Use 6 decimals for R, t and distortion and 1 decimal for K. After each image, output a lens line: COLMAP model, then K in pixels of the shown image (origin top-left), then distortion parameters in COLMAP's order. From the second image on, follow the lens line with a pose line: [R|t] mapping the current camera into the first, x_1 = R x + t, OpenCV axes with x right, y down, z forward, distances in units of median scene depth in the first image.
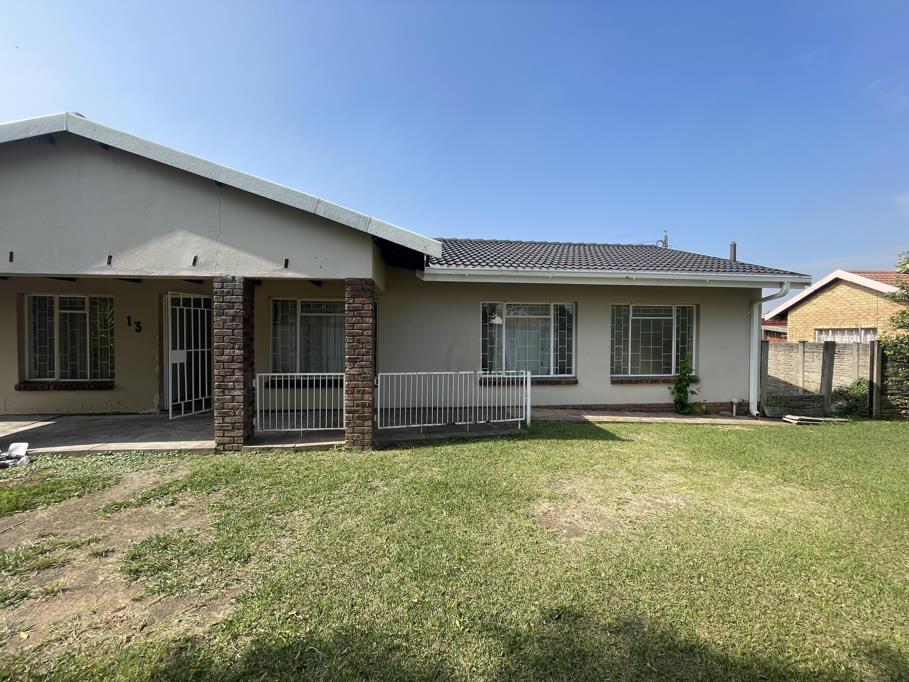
lens RADIAL K [[364.5, 0, 453.0], [0, 364.5, 341.2], [0, 0, 1]] dist [-0.000376, -0.000138]
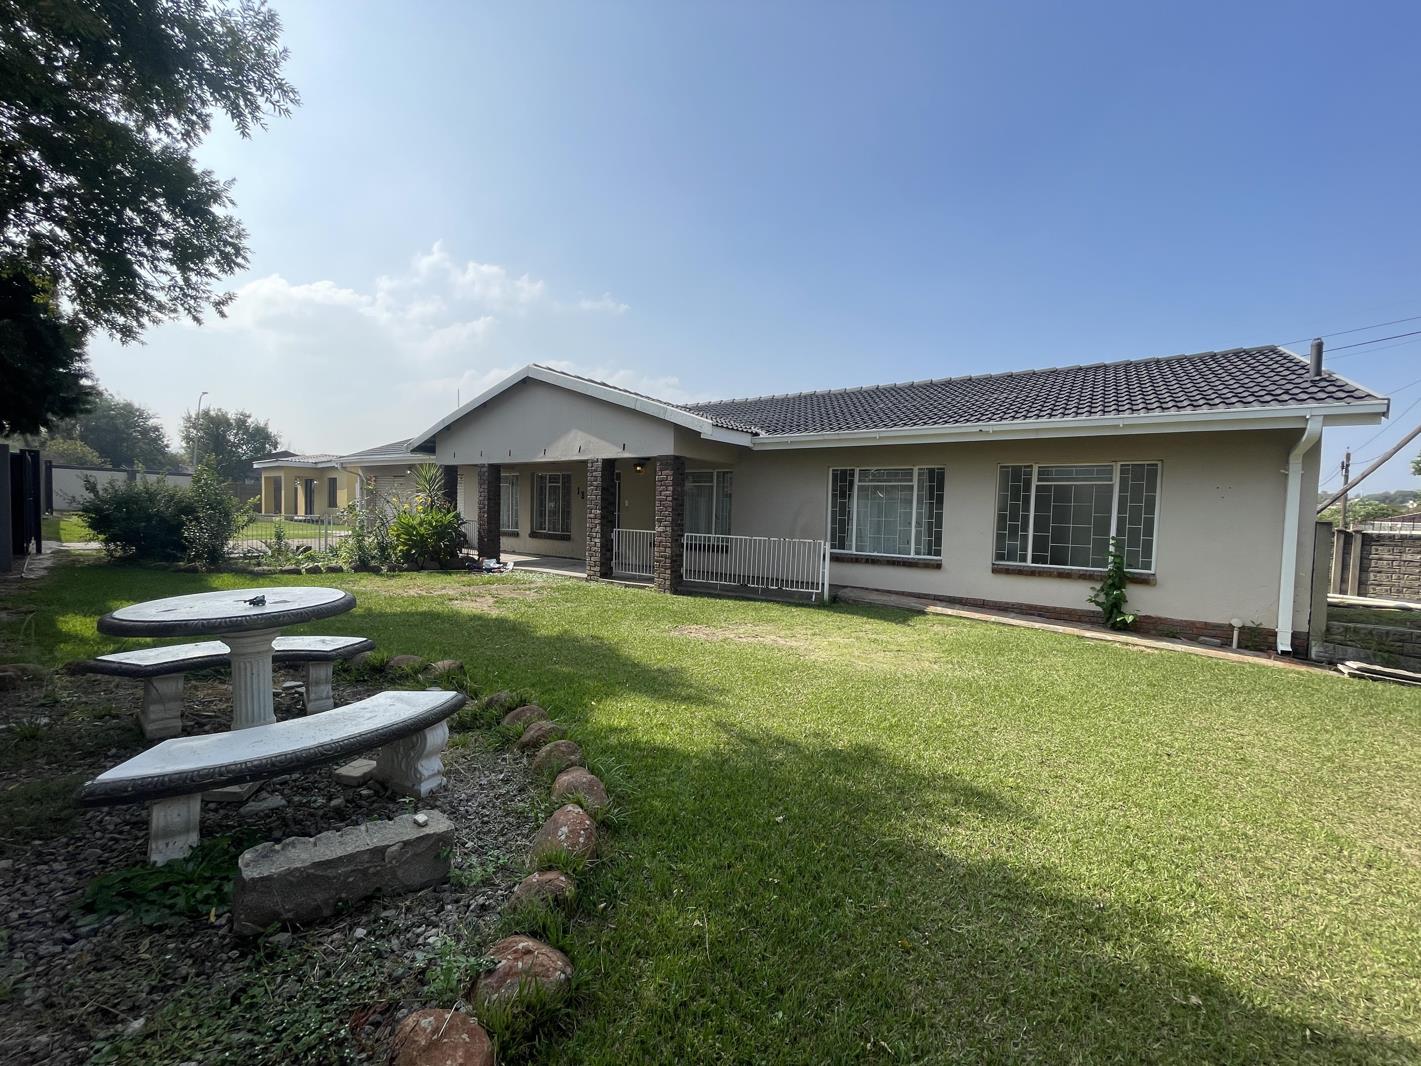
lens RADIAL K [[569.8, 0, 708.2], [0, 569.8, 533.3], [0, 0, 1]] dist [-0.000376, -0.000138]
pose [[0.759221, 0.043511, -0.649377, 0.822230], [-0.034071, 0.999052, 0.027106, 0.027350], [0.649941, 0.001545, 0.759983, -0.283967]]
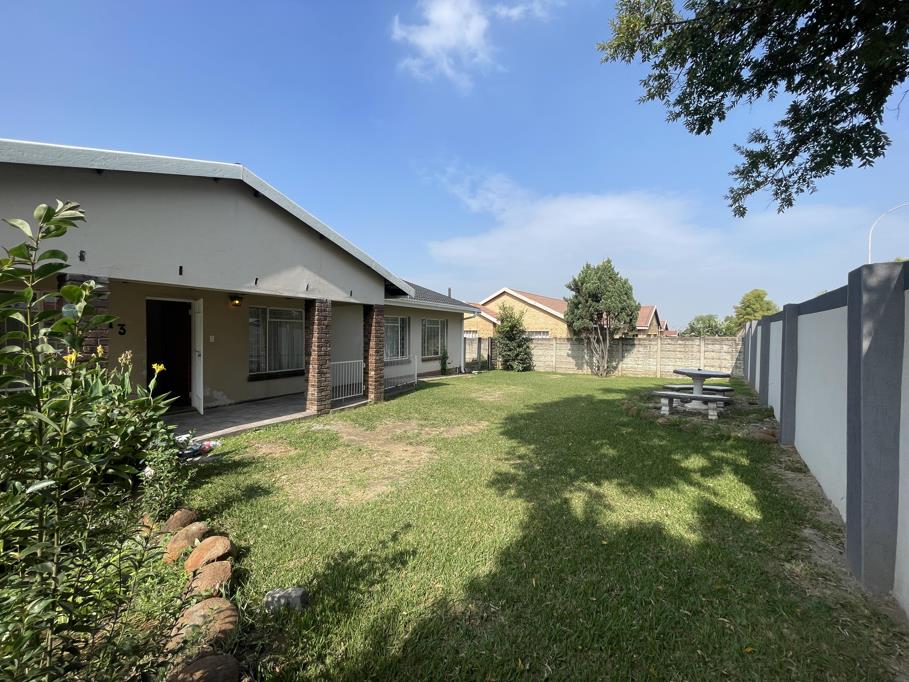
lens RADIAL K [[364.5, 0, 453.0], [0, 364.5, 341.2], [0, 0, 1]] dist [-0.000376, -0.000138]
pose [[0.583490, -0.016841, 0.811945, -1.069041], [0.007927, 0.999855, 0.015042, -0.014849], [-0.812081, -0.002341, 0.583540, -0.225900]]
